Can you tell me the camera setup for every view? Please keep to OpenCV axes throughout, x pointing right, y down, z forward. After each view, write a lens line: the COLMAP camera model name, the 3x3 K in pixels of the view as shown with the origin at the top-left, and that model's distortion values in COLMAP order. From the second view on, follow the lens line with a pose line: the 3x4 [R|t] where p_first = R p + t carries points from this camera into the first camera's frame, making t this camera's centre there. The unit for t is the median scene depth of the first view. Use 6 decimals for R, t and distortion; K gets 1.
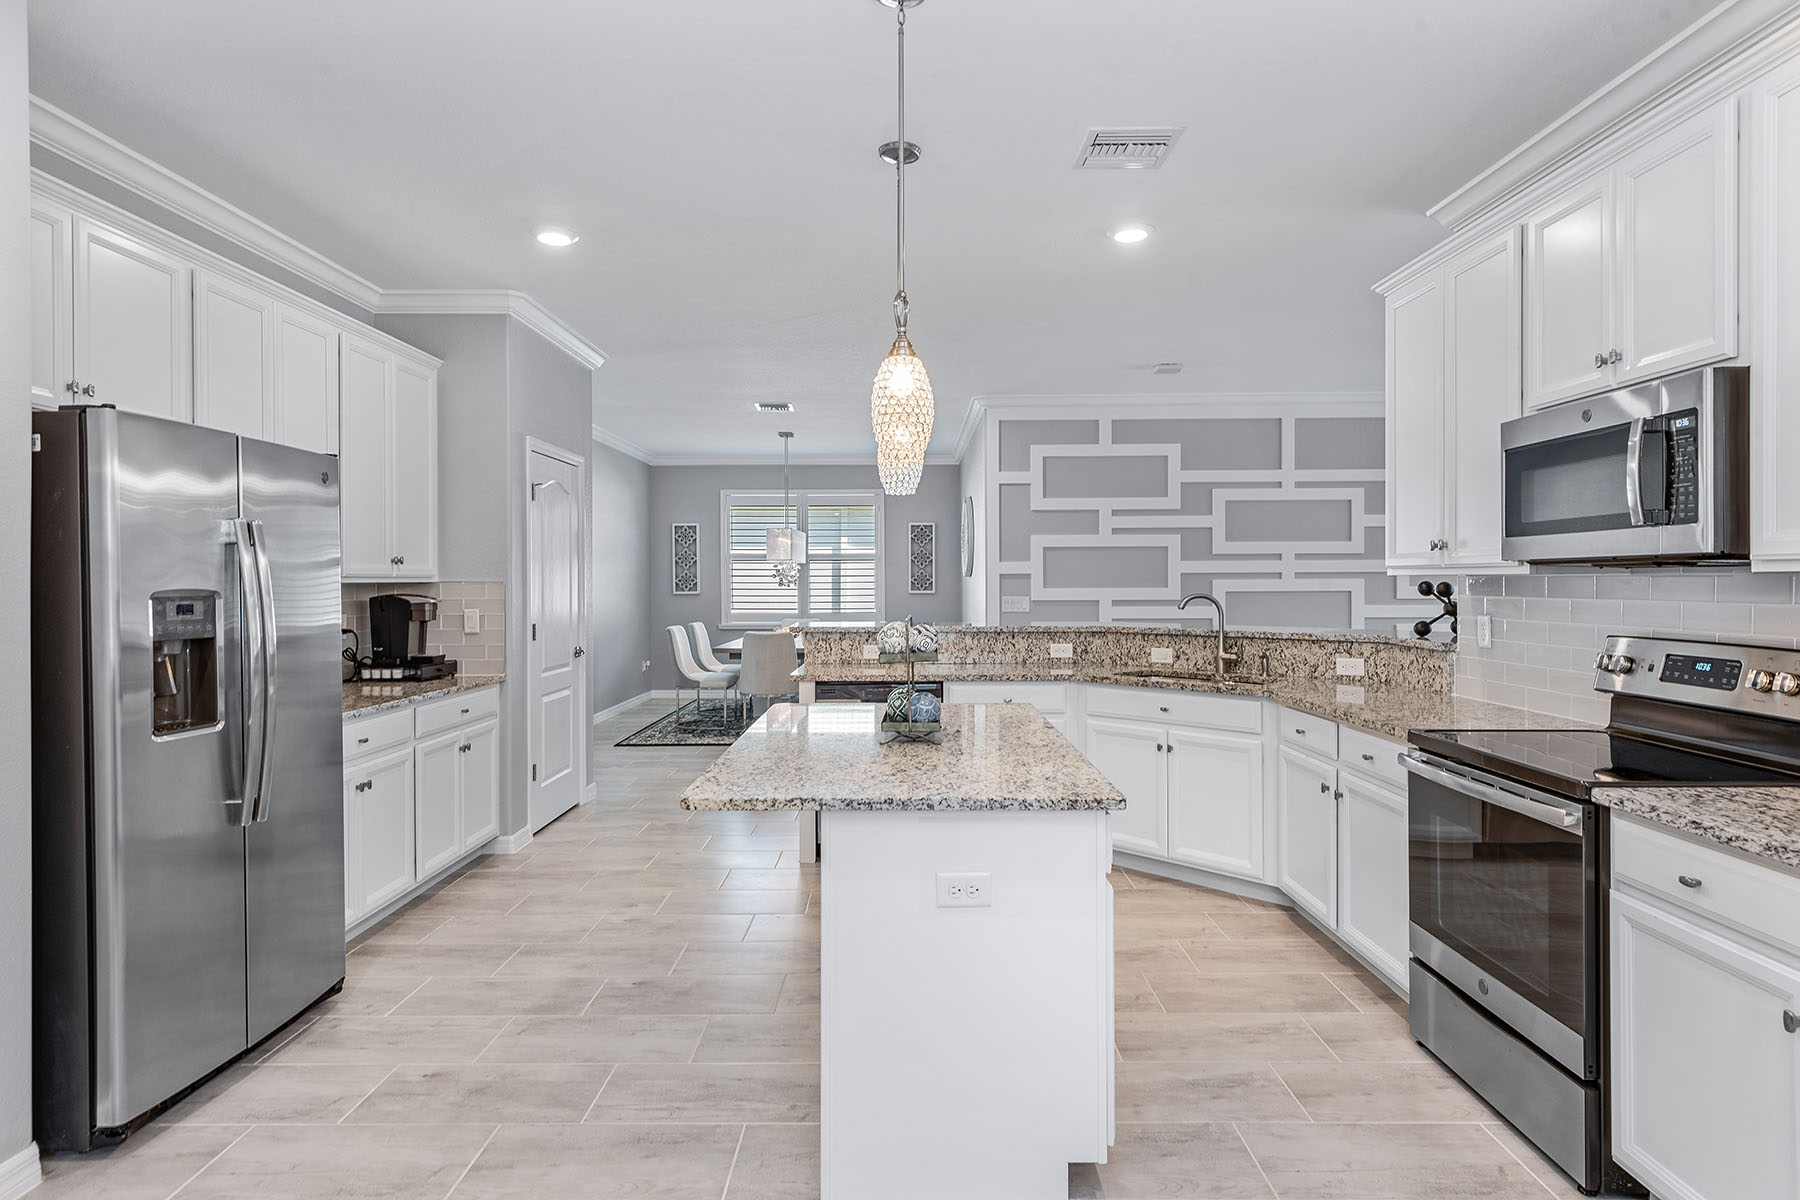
lens RADIAL K [[1023.8, 0, 900.0], [0, 1023.8, 600.0], [0, 0, 1]] dist [-0.000150, 0.000061]
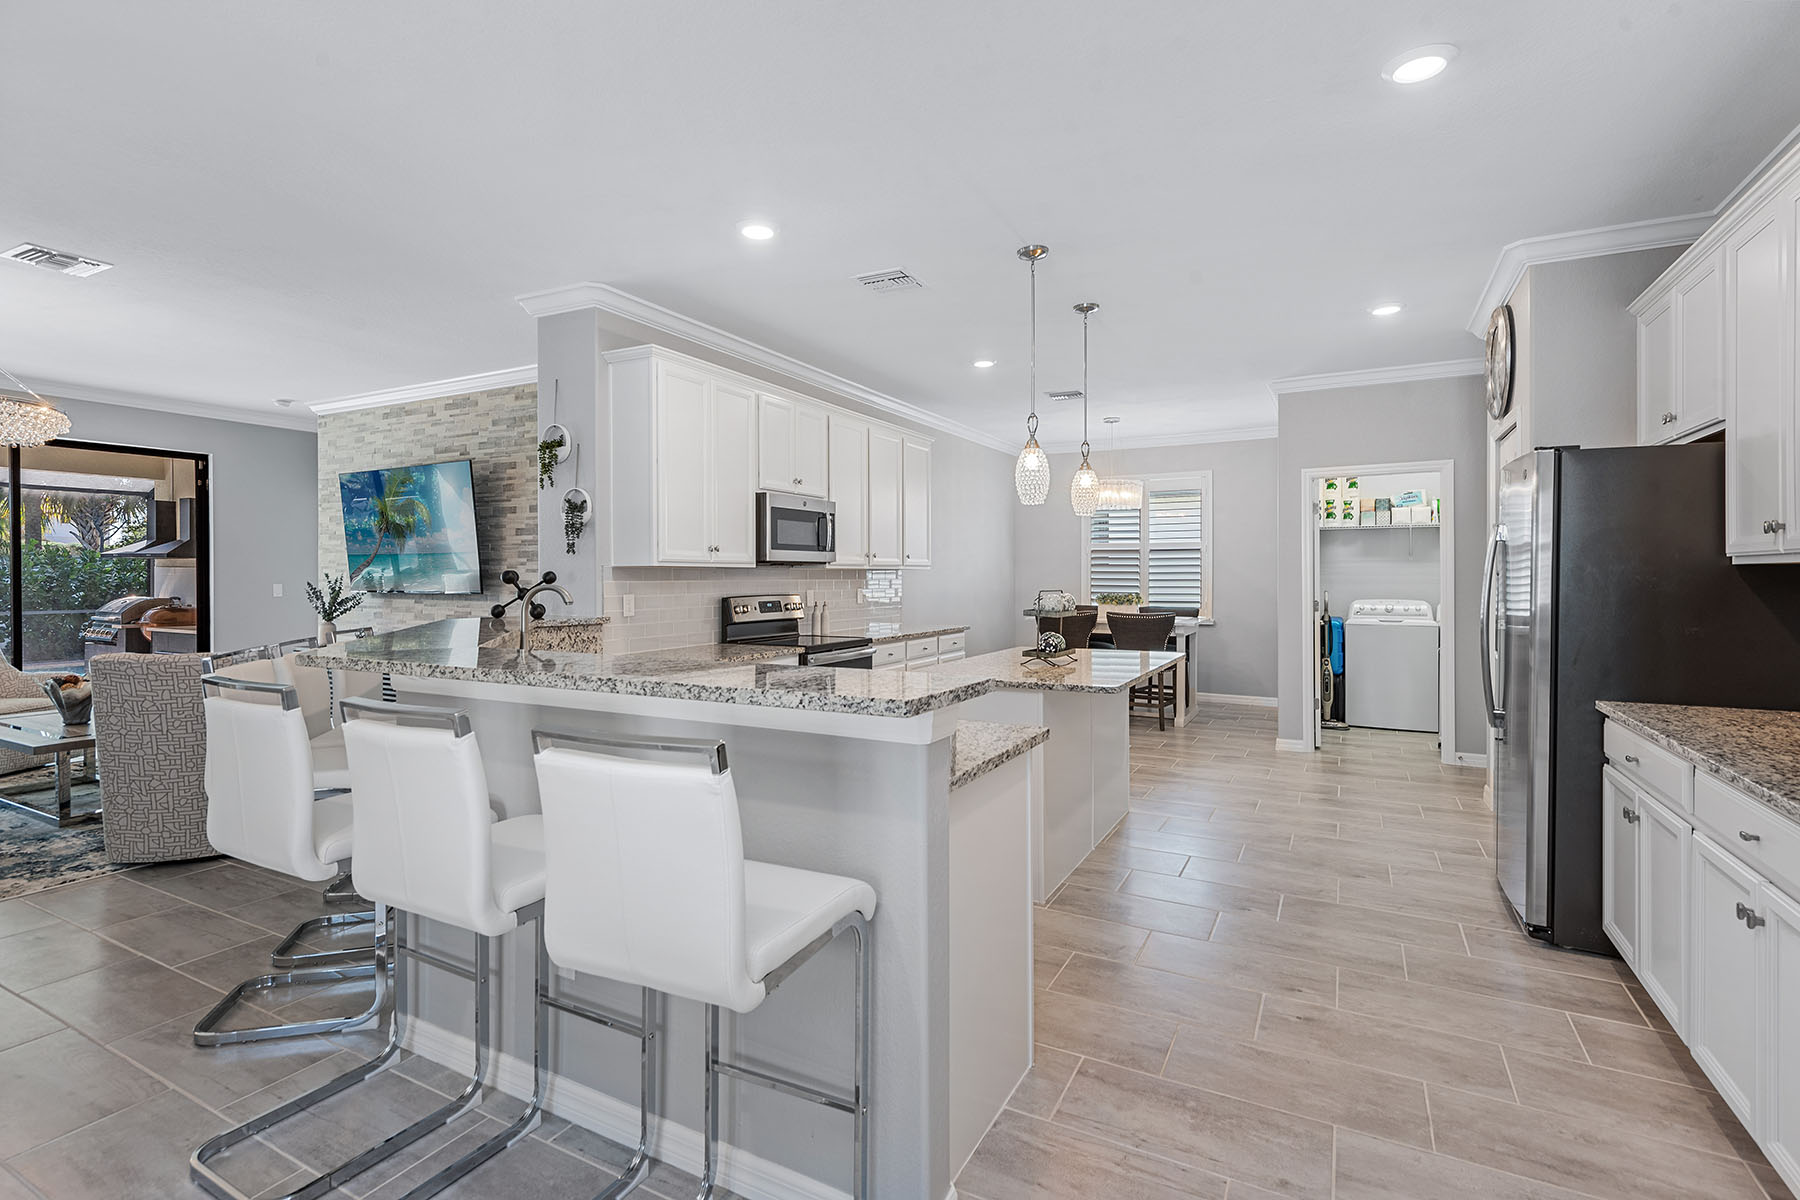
lens RADIAL K [[835.1, 0, 900.0], [0, 835.1, 600.0], [0, 0, 1]] dist [0.036138, 0.000028]
pose [[-0.886641, -0.015156, 0.462211, -0.272125], [0.006687, 0.998938, 0.045583, -0.024344], [-0.462411, 0.043506, -0.885598, 1.598688]]
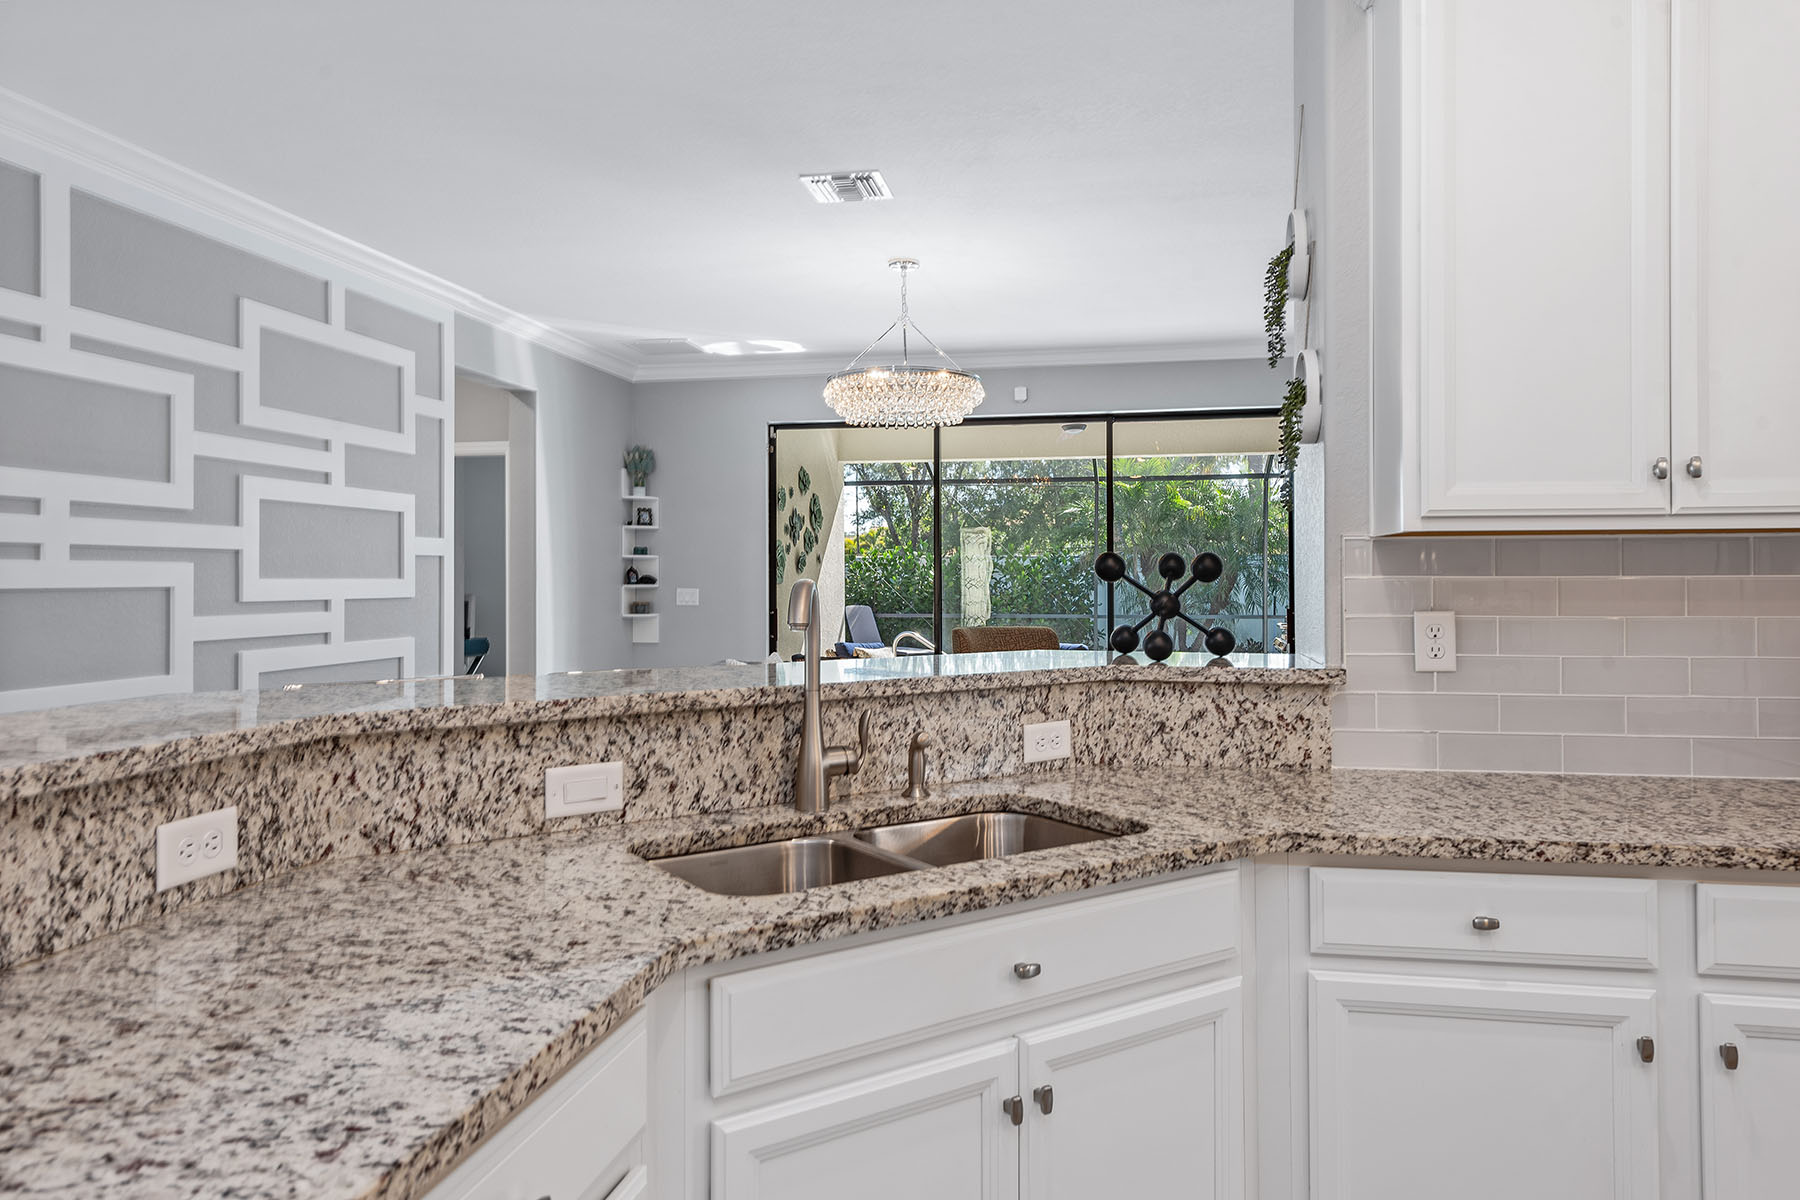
lens RADIAL K [[1175.3, 0, 901.7], [0, 1175.3, 573.6], [0, 0, 1]] dist [0.034149, -0.000036]
pose [[0.171046, 0.007262, 0.985236, -0.086507], [0.020295, 0.999735, -0.010892, -0.004321], [-0.985054, 0.021858, 0.170853, 1.022926]]
